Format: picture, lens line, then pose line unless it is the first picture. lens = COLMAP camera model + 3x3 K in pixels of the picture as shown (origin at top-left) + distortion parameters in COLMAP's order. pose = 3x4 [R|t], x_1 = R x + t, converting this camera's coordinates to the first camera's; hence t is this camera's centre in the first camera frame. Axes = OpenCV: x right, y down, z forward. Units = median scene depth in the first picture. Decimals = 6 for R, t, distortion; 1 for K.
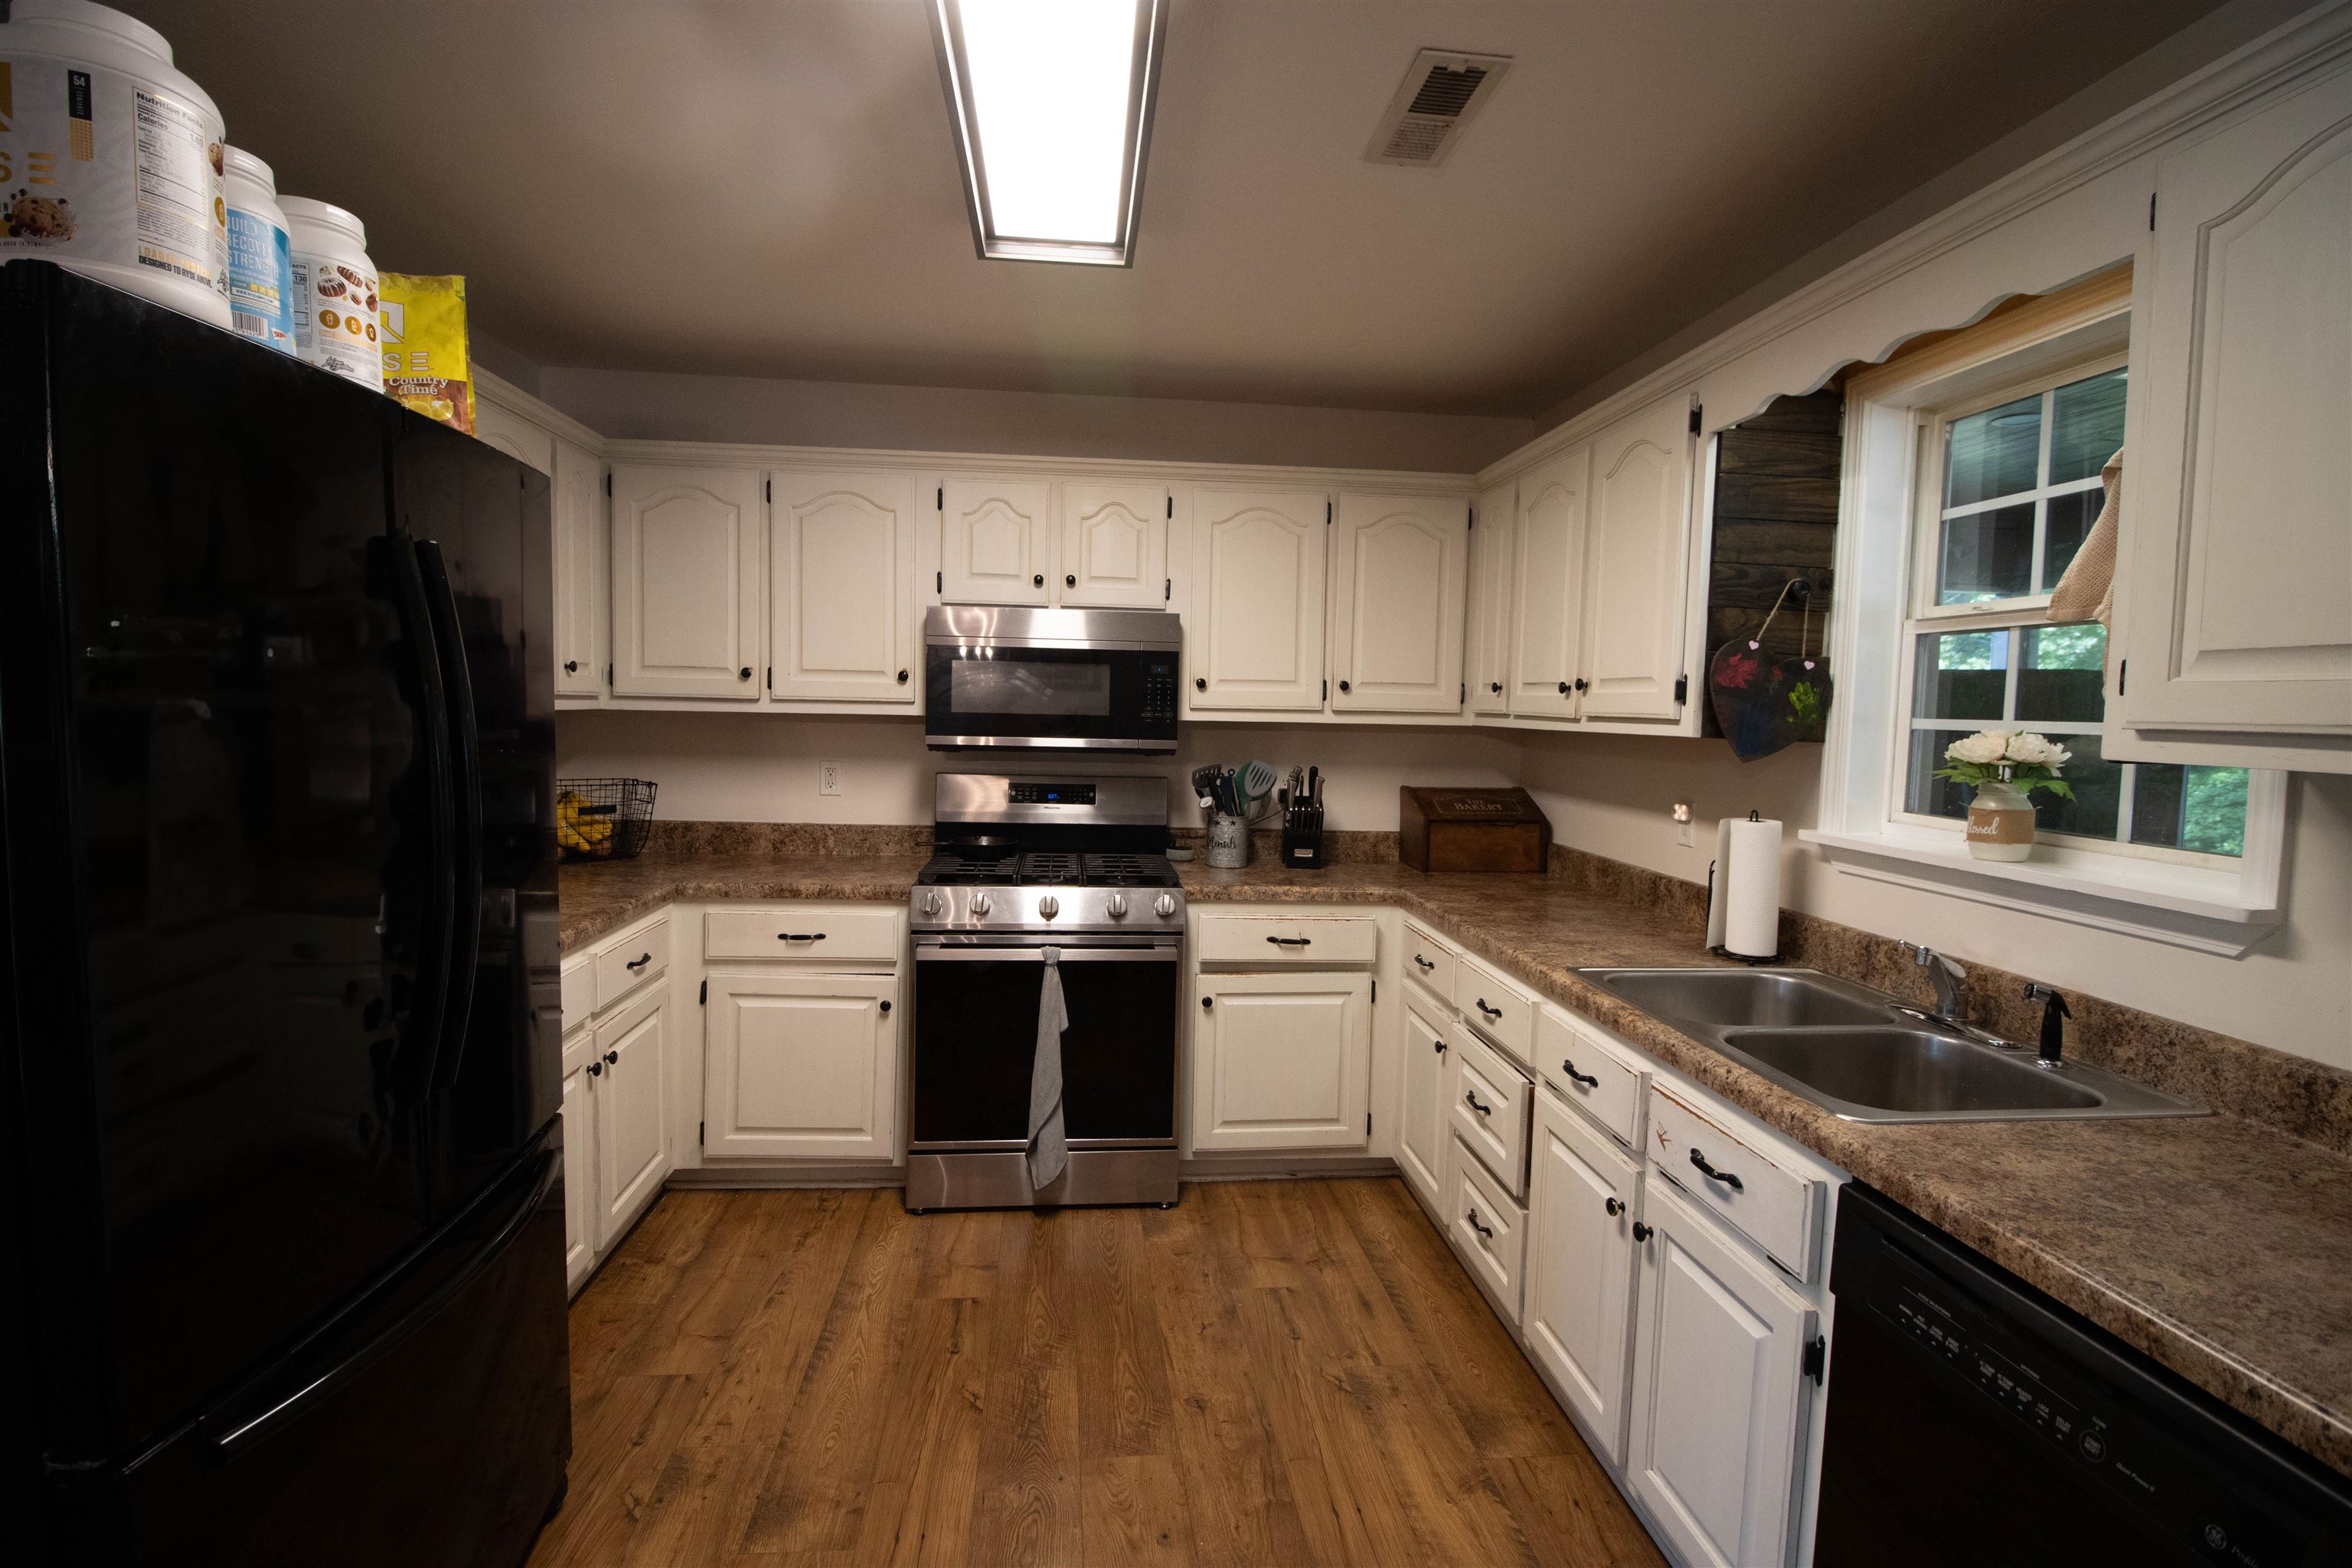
lens RADIAL K [[1090.7, 0, 1180.2], [0, 1090.7, 783.6], [0, 0, 1]] dist [-0.009146, -0.001515]
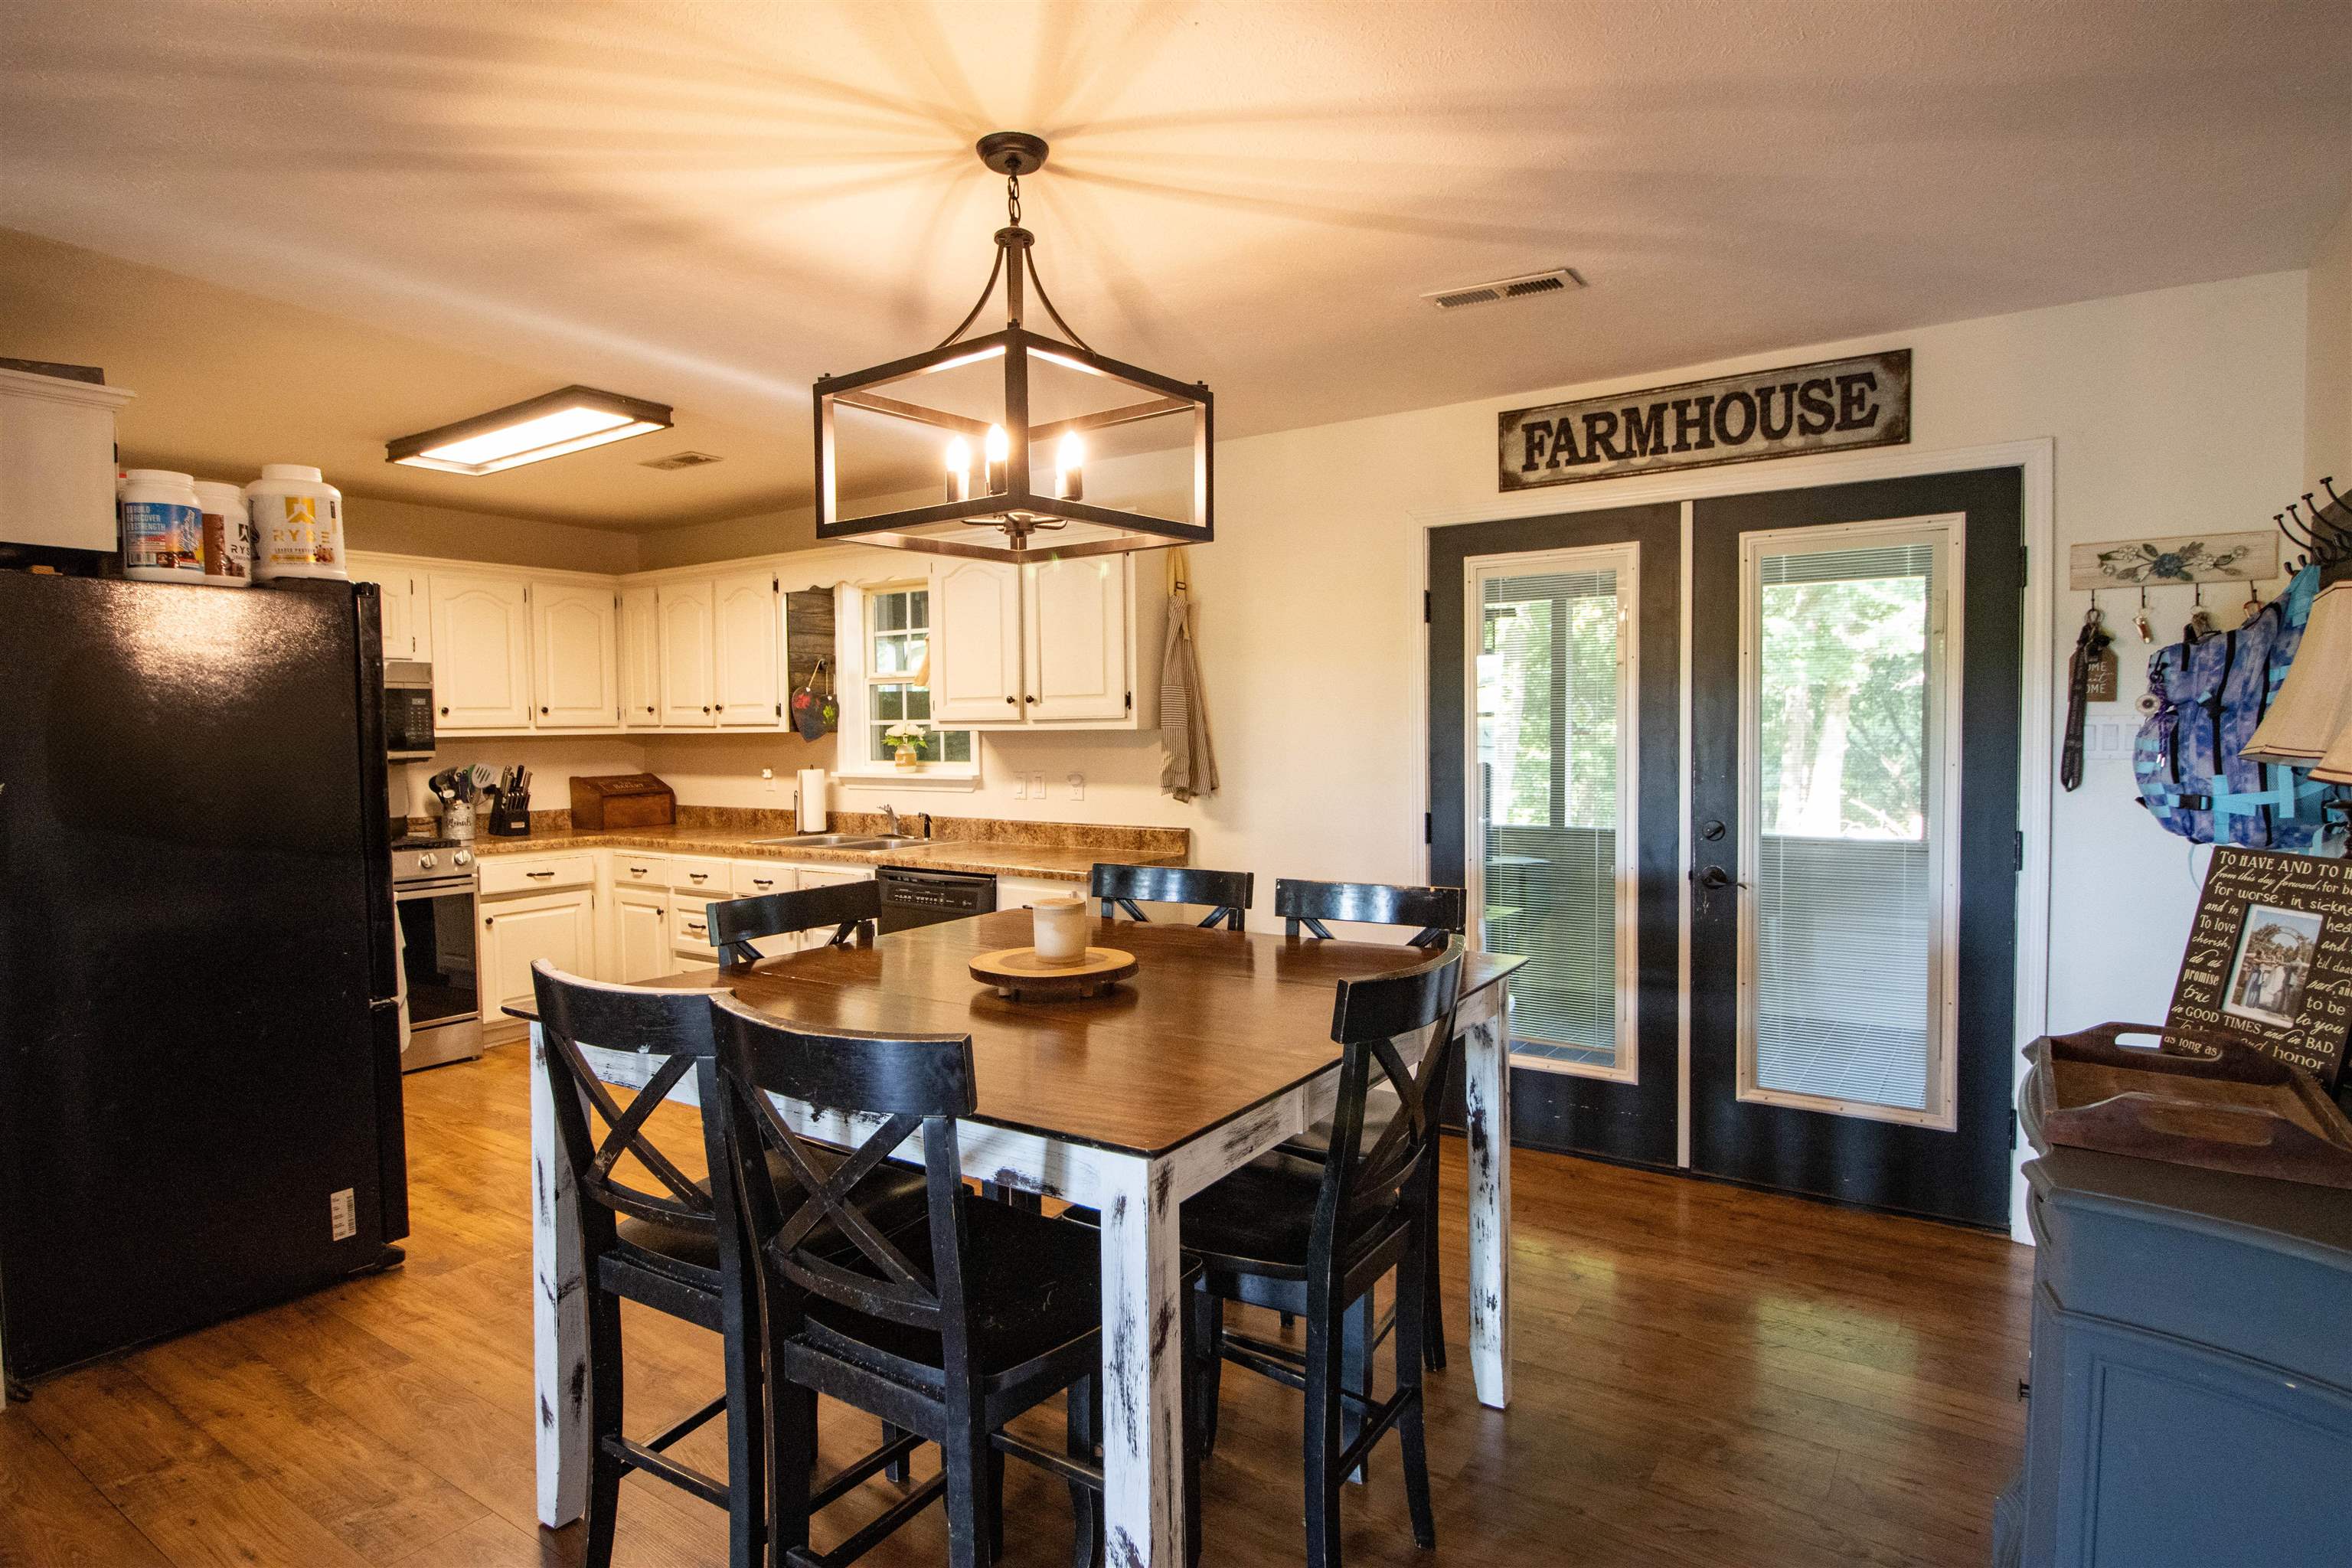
lens RADIAL K [[1282.7, 0, 1143.2], [0, 1282.7, 782.6], [0, 0, 1]] dist [0.003918, -0.009541]
pose [[0.663021, -0.064927, 0.745780, -0.924364], [0.079073, 0.996733, 0.016476, 0.068633], [-0.744413, 0.048048, 0.665988, -1.167596]]
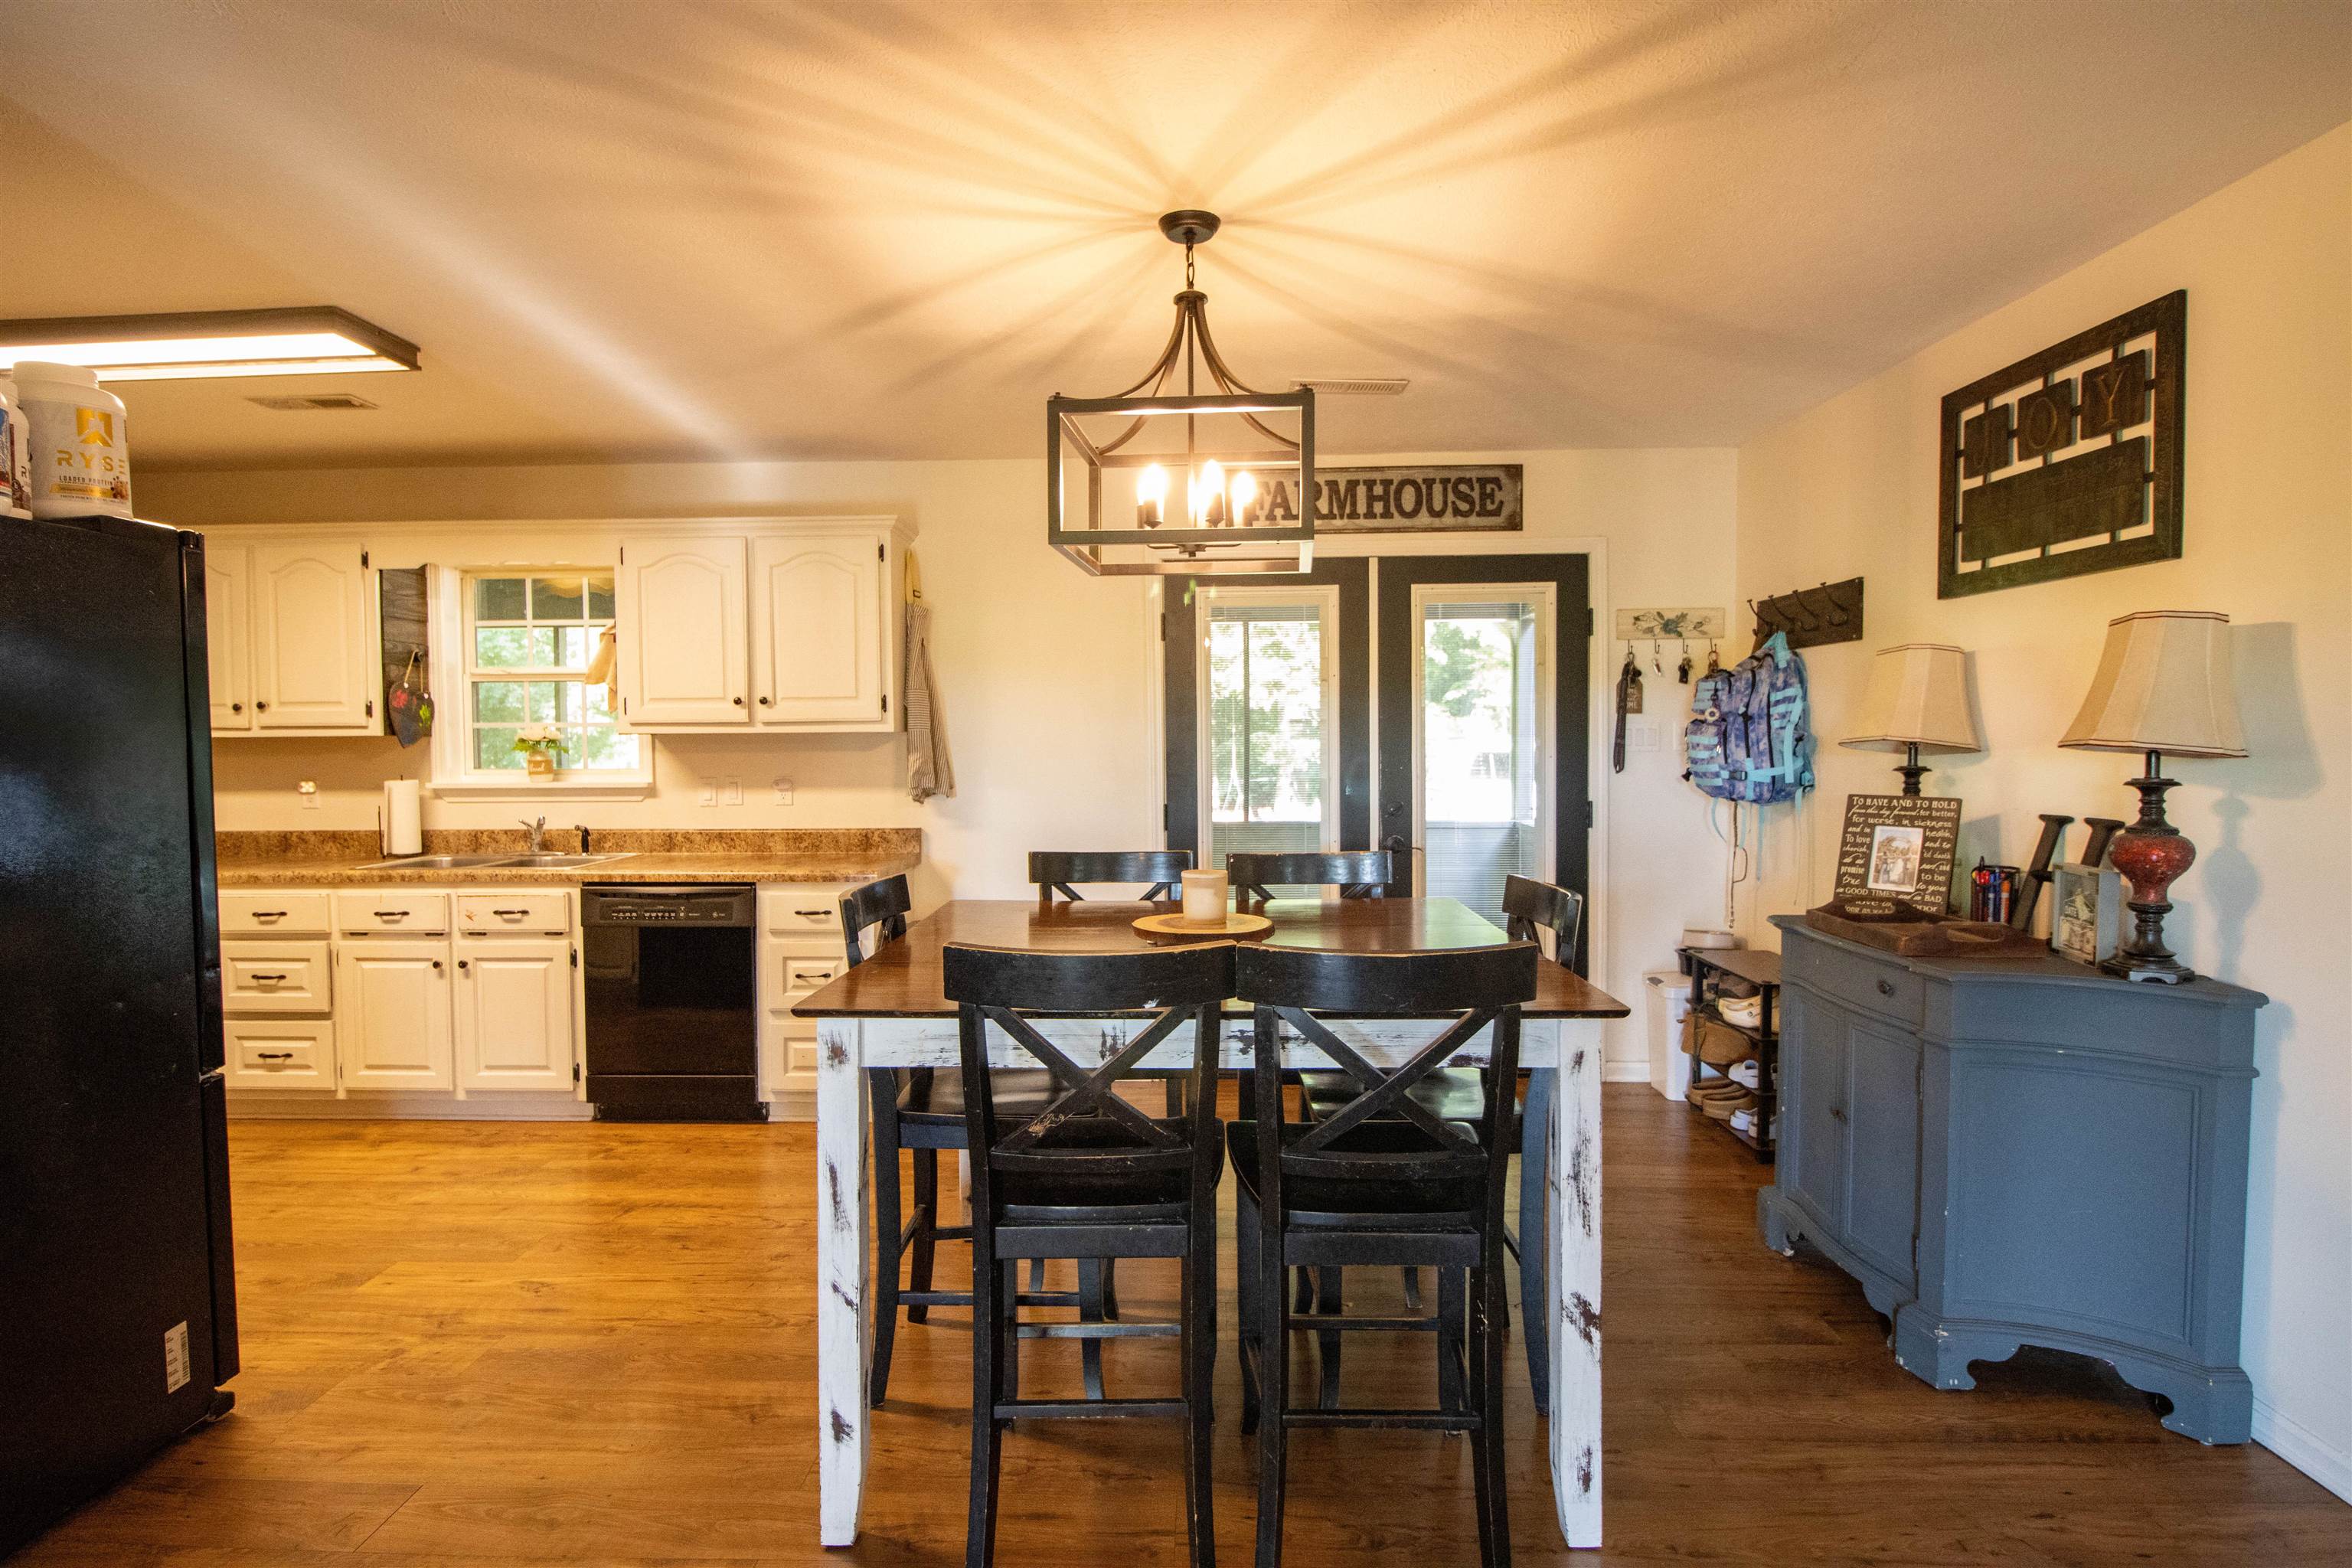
lens RADIAL K [[1282.7, 0, 1166.3], [0, 1282.7, 782.7], [0, 0, 1]] dist [0.003918, -0.009541]
pose [[0.142301, -0.063852, 0.987762, -1.391430], [0.080201, 0.995380, 0.052790, 0.026377], [-0.986569, 0.071707, 0.146765, -0.568199]]
